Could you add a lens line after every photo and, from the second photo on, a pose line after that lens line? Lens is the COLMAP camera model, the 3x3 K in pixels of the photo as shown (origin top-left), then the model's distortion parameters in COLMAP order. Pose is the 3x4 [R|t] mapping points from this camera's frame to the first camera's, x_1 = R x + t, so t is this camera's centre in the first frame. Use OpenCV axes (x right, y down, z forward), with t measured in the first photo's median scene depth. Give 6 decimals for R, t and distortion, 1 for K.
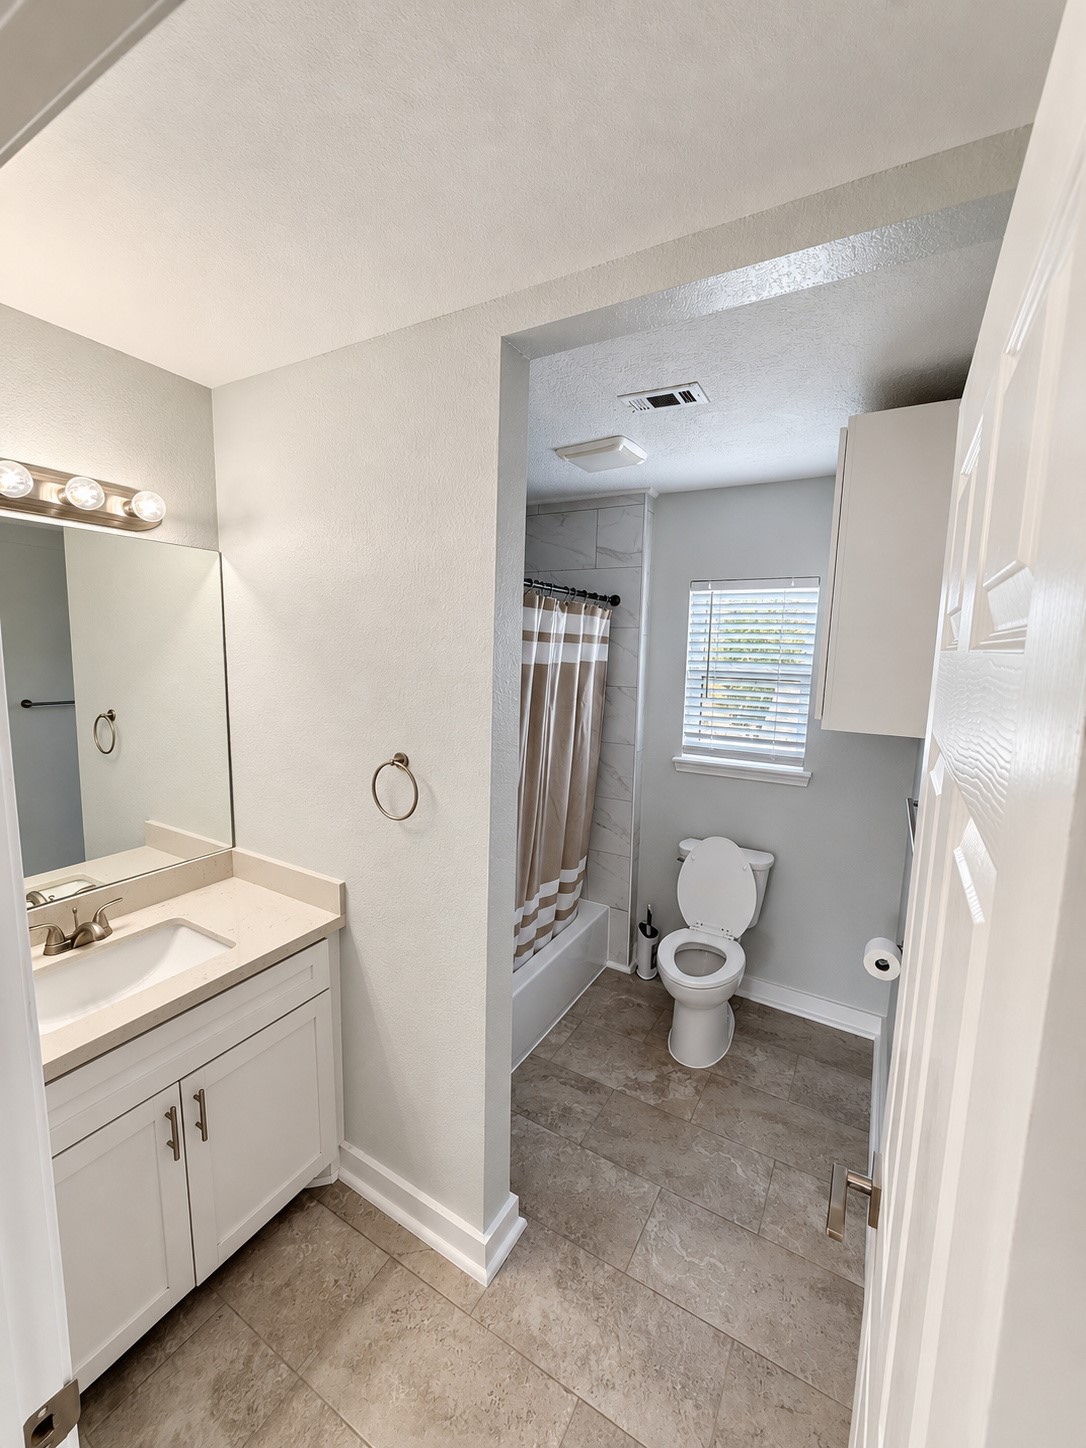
lens RADIAL K [[577.3, 0, 546.4], [0, 577.3, 722.2], [0, 0, 1]] dist [-0.001423, -0.000001]
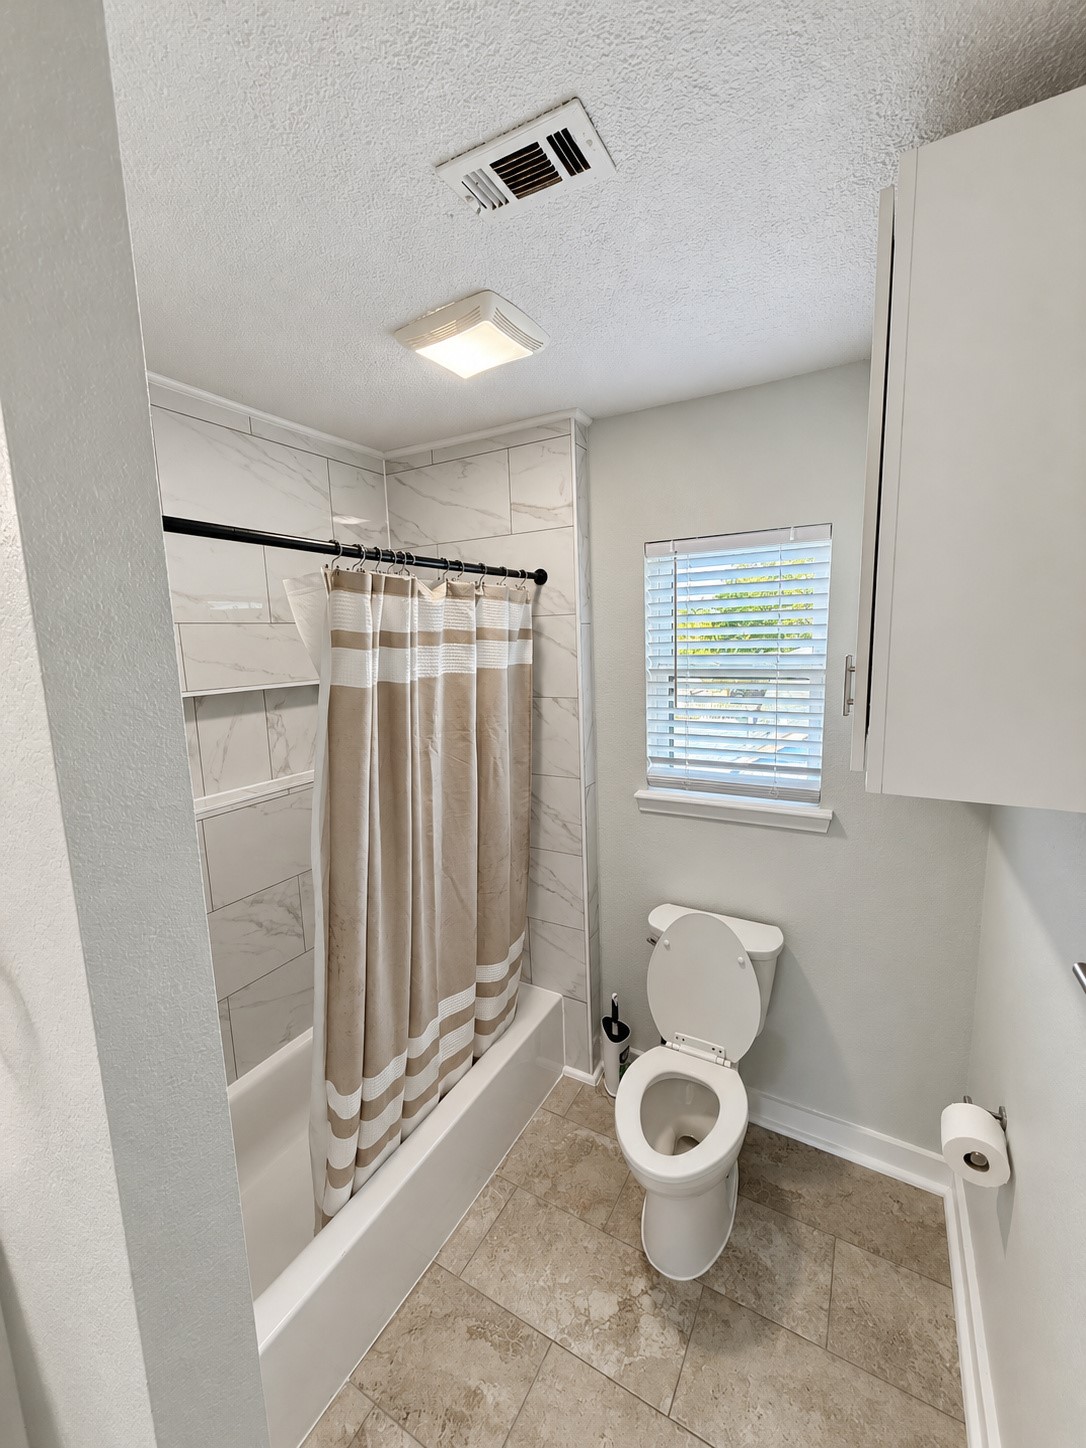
lens RADIAL K [[577.3, 0, 542.1], [0, 577.3, 722.5], [0, 0, 1]] dist [-0.001423, -0.000001]
pose [[0.998419, -0.055306, -0.009997, 0.126551], [0.055463, 0.998331, 0.016117, -0.047804], [0.009089, -0.016646, 0.999820, 0.309805]]
